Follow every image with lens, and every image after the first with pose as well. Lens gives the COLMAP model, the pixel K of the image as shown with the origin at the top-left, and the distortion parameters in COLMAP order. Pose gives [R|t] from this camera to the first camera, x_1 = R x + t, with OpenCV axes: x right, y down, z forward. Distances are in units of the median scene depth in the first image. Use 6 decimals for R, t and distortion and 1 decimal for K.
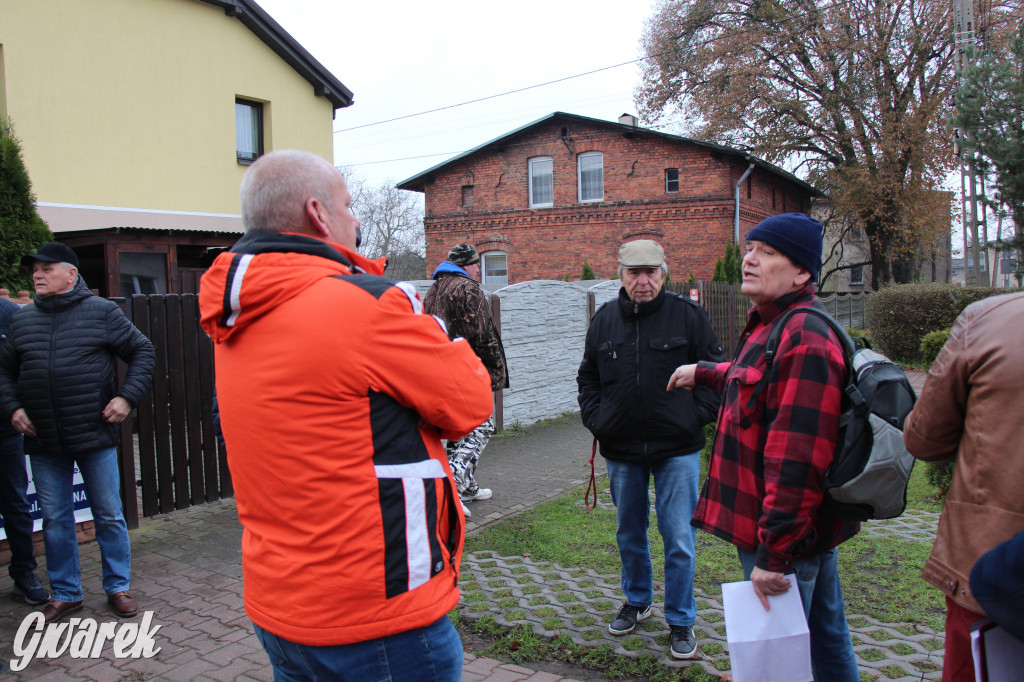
lens RADIAL K [[835.5, 0, 509.9], [0, 835.5, 344.0], [0, 0, 1]] dist [-0.185447, 0.153276]
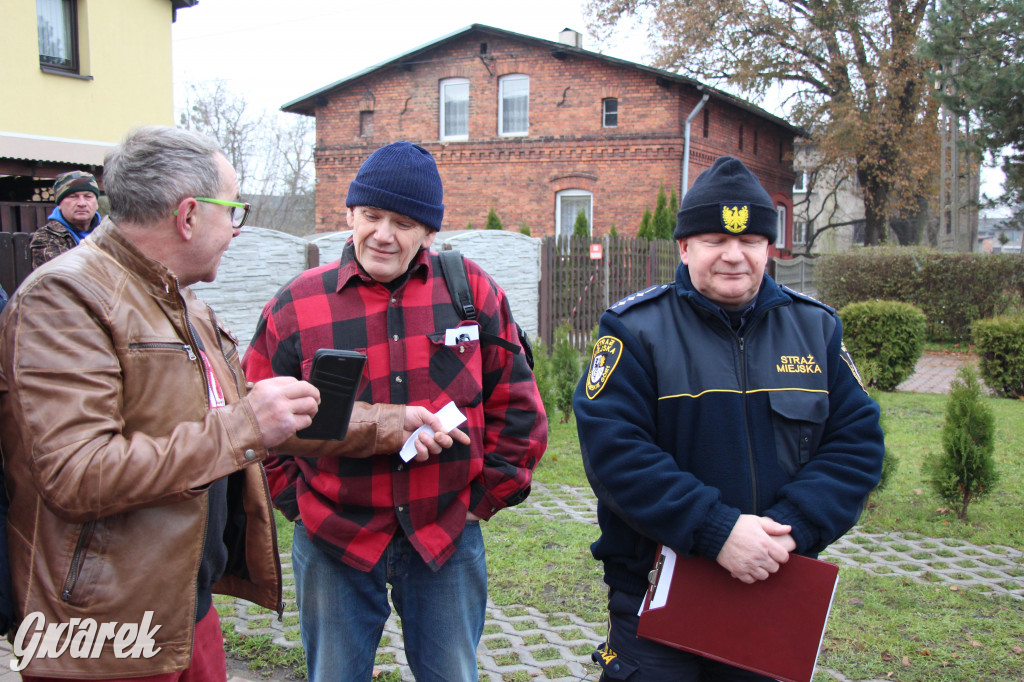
lens RADIAL K [[1023.3, 0, 508.8], [0, 1023.3, 343.2], [0, 0, 1]] dist [-0.136892, 0.273735]
pose [[0.998256, 0.026082, 0.052967, 0.044835], [-0.027903, 0.999034, 0.033942, 0.000454], [-0.052030, -0.035360, 0.998019, -0.016175]]
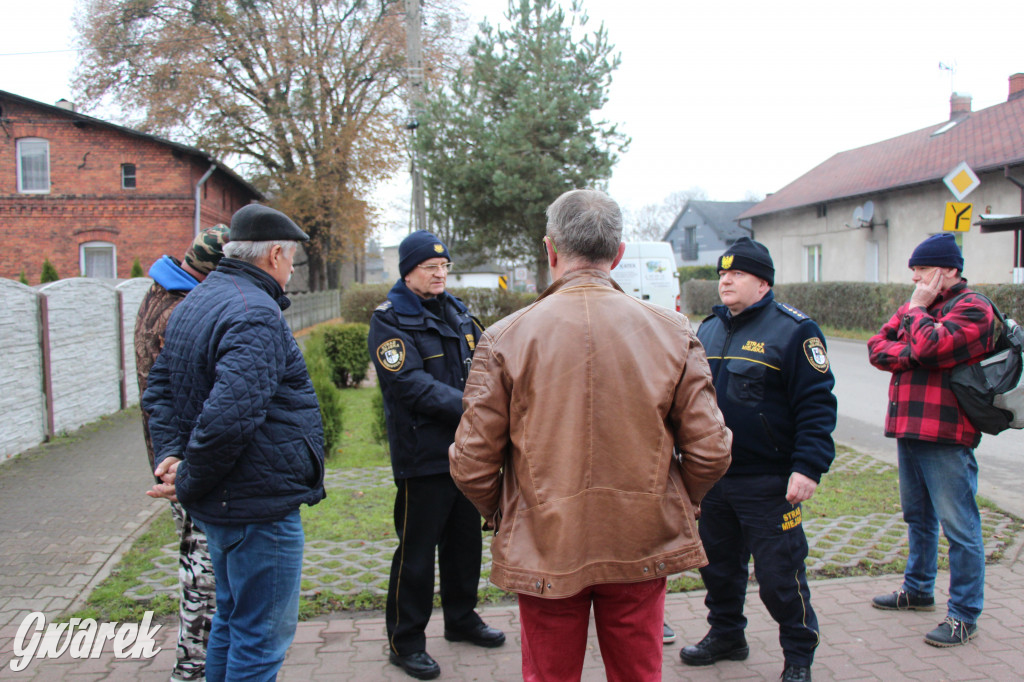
lens RADIAL K [[835.5, 0, 509.9], [0, 835.5, 344.0], [0, 0, 1]] dist [-0.185447, 0.153276]
pose [[0.766651, -0.030018, 0.641362, -0.065875], [0.030323, 0.999485, 0.010533, 0.001568], [-0.641348, 0.011373, 0.767166, -0.004859]]
